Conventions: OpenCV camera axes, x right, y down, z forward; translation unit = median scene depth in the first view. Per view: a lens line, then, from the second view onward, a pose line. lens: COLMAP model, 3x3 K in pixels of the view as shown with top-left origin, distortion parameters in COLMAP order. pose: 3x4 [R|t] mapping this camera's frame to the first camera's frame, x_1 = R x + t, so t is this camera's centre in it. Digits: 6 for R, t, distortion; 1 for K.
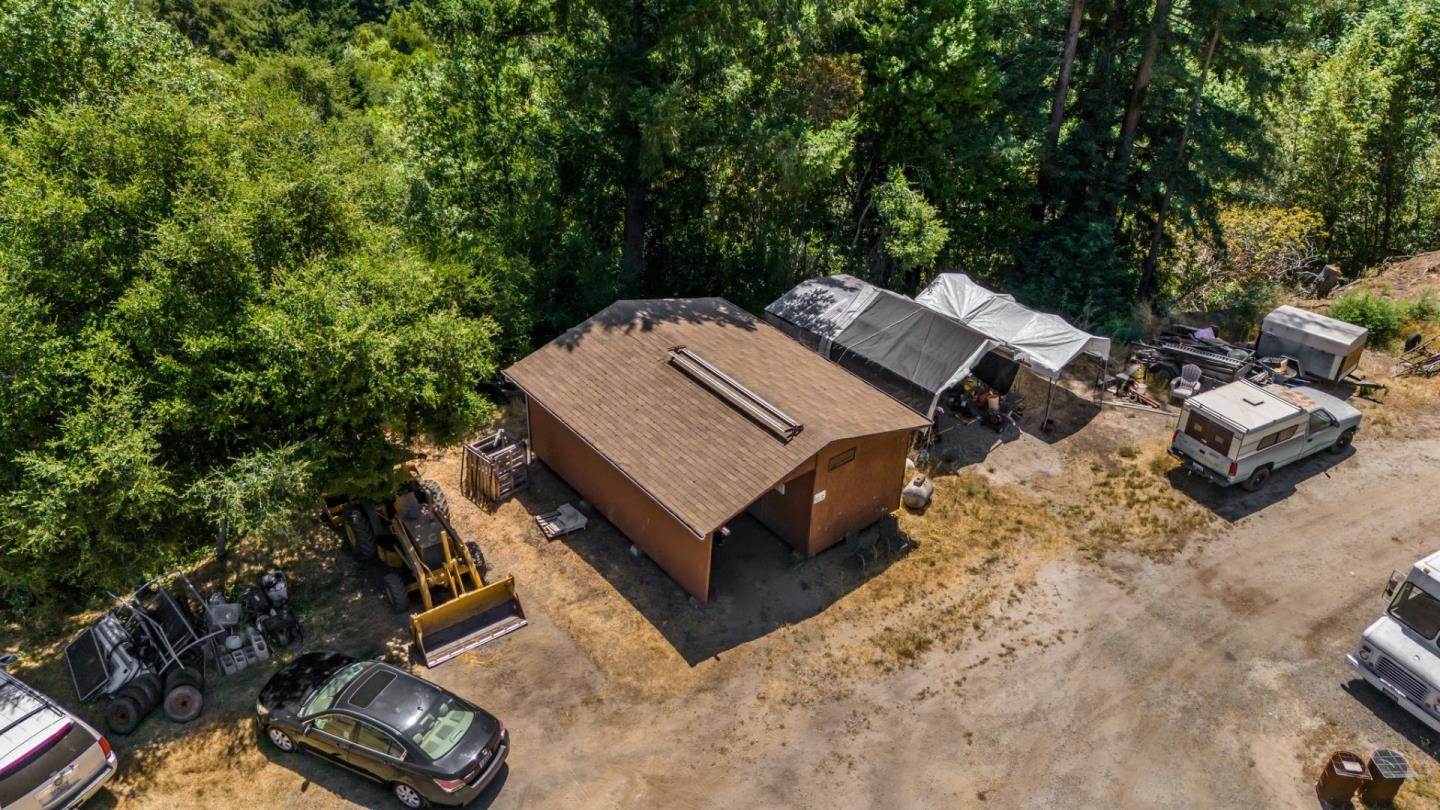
lens RADIAL K [[1061.3, 0, 717.9], [0, 1061.3, 409.4], [0, 0, 1]] dist [0.043269, -0.013510]
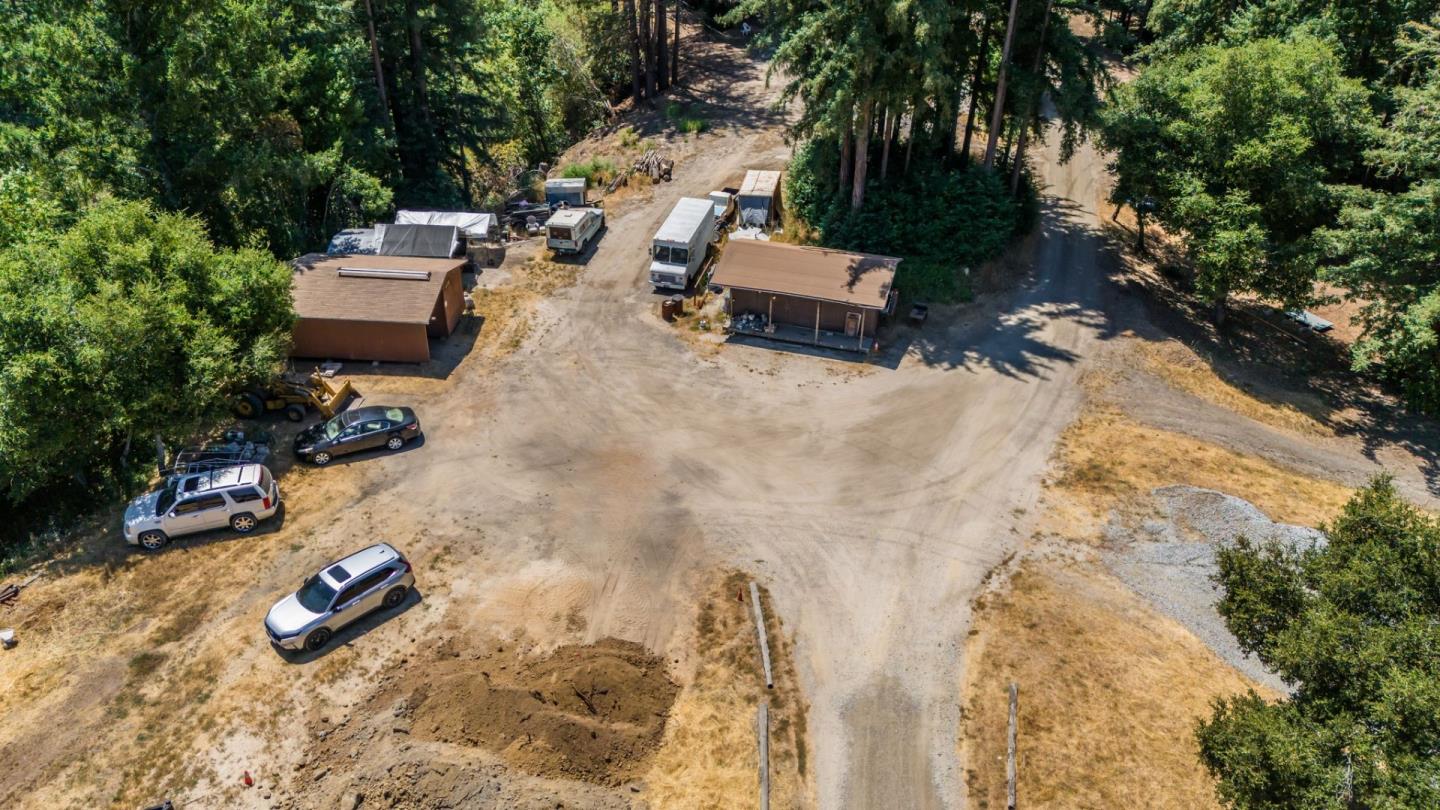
lens RADIAL K [[1061.3, 0, 721.7], [0, 1061.3, 404.1], [0, 0, 1]] dist [0.043269, -0.013510]
pose [[0.672363, -0.399581, 0.623108, -0.838751], [0.401138, 0.904152, 0.146960, 0.151993], [-0.622107, 0.151141, 0.768205, -0.861170]]
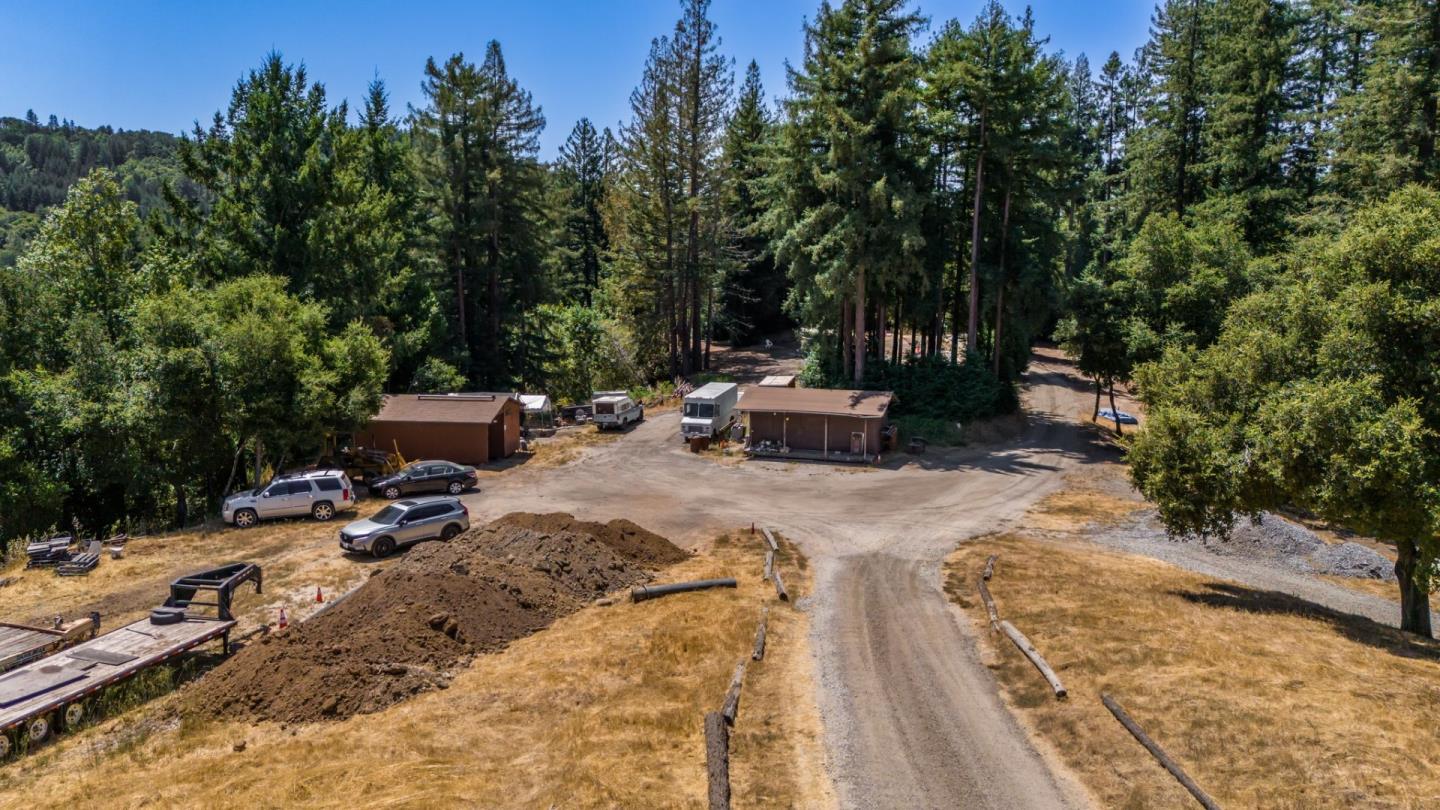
lens RADIAL K [[1061.3, 0, 722.7], [0, 1061.3, 411.6], [0, 0, 1]] dist [0.043269, -0.013510]
pose [[0.693710, -0.123184, 0.709642, -1.162887], [0.404379, 0.881937, -0.242209, 0.762129], [-0.596024, 0.454987, 0.661621, -0.865969]]
